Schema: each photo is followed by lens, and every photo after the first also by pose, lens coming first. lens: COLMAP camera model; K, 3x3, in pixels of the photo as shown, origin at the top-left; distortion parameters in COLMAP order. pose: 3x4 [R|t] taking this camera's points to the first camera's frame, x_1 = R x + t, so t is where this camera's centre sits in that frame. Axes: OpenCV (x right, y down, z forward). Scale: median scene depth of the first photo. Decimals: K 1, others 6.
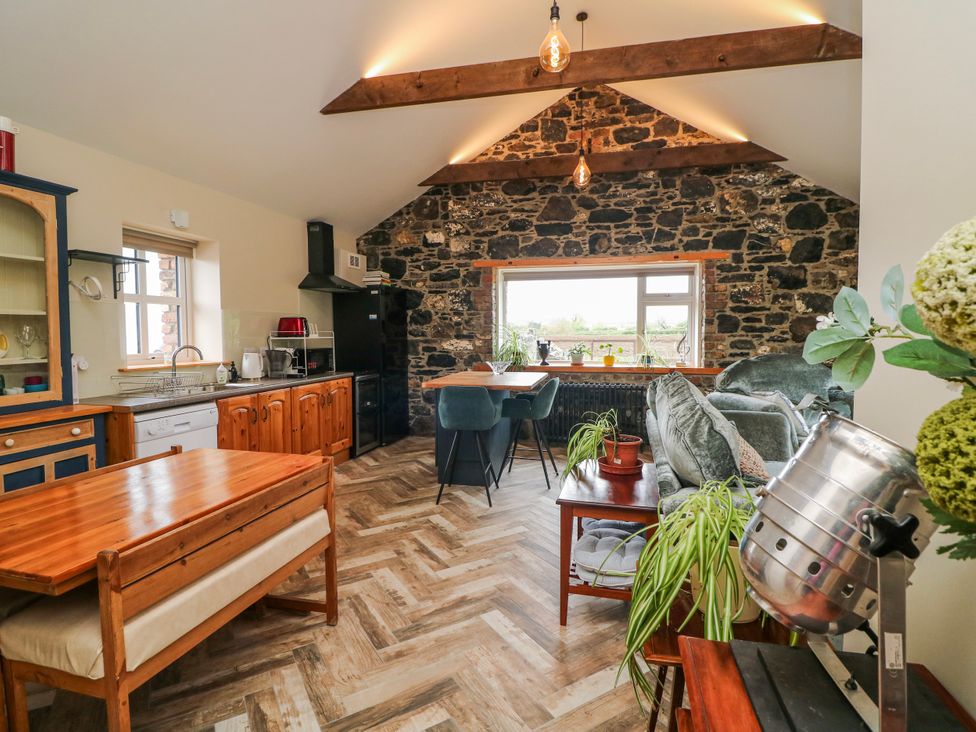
lens RADIAL K [[508.4, 0, 499.5], [0, 508.4, 356.8], [0, 0, 1]] dist [0.001555, -0.015940]
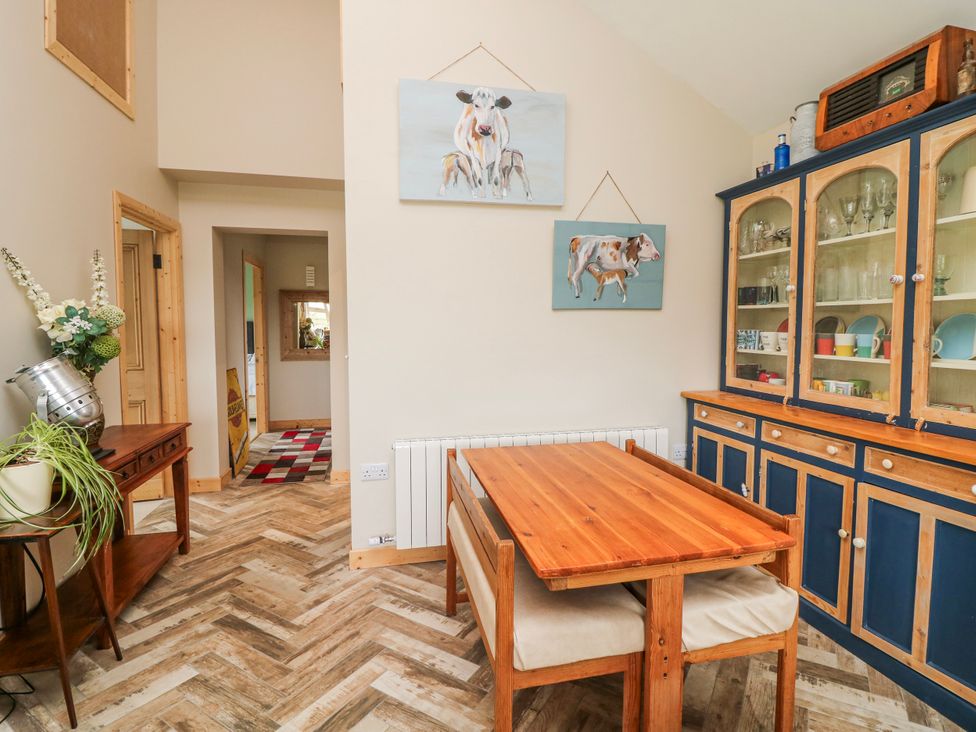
lens RADIAL K [[508.4, 0, 499.5], [0, 508.4, 356.8], [0, 0, 1]] dist [0.001555, -0.015940]
pose [[-0.895183, 0.029445, -0.444725, -0.032311], [-0.018521, 0.994496, 0.103125, -0.027977], [0.445314, 0.100552, -0.889710, 0.588674]]
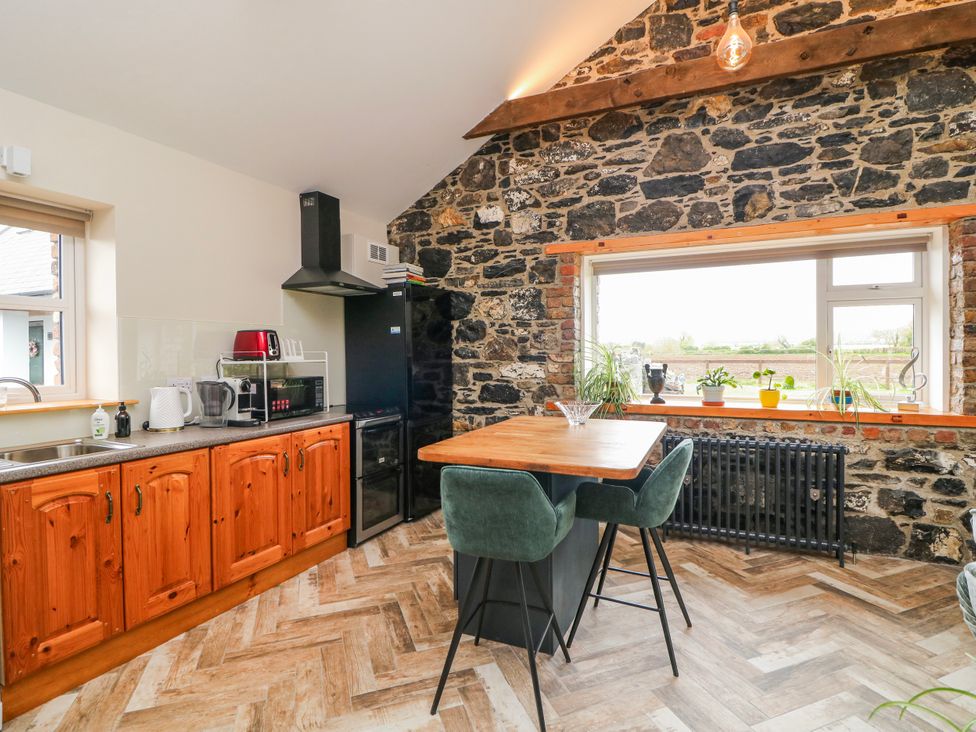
lens RADIAL K [[508.4, 0, 499.5], [0, 508.4, 356.8], [0, 0, 1]] dist [0.001555, -0.015940]
pose [[0.980453, -0.002543, -0.196735, 0.021785], [-0.005208, 0.999231, -0.038871, -0.016823], [0.196682, 0.039136, 0.979686, 0.363544]]
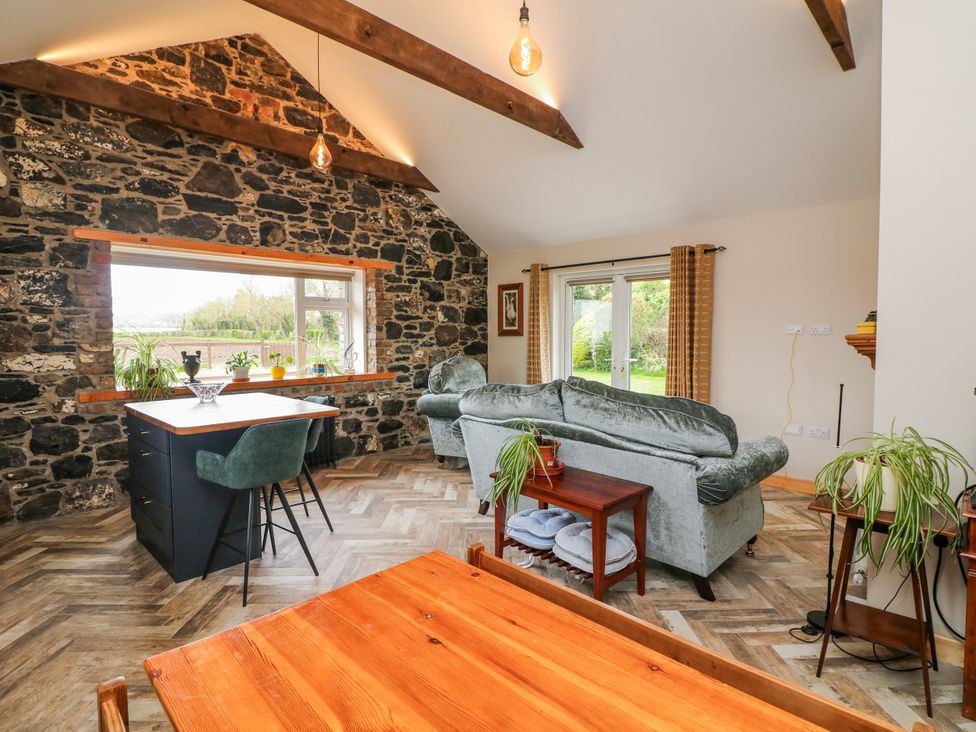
lens RADIAL K [[508.4, 0, 499.5], [0, 508.4, 356.8], [0, 0, 1]] dist [0.001555, -0.015940]
pose [[0.508732, -0.039037, 0.860040, -0.344427], [0.041734, 0.998915, 0.020654, -0.021852], [-0.859913, 0.025385, 0.509809, 0.253361]]
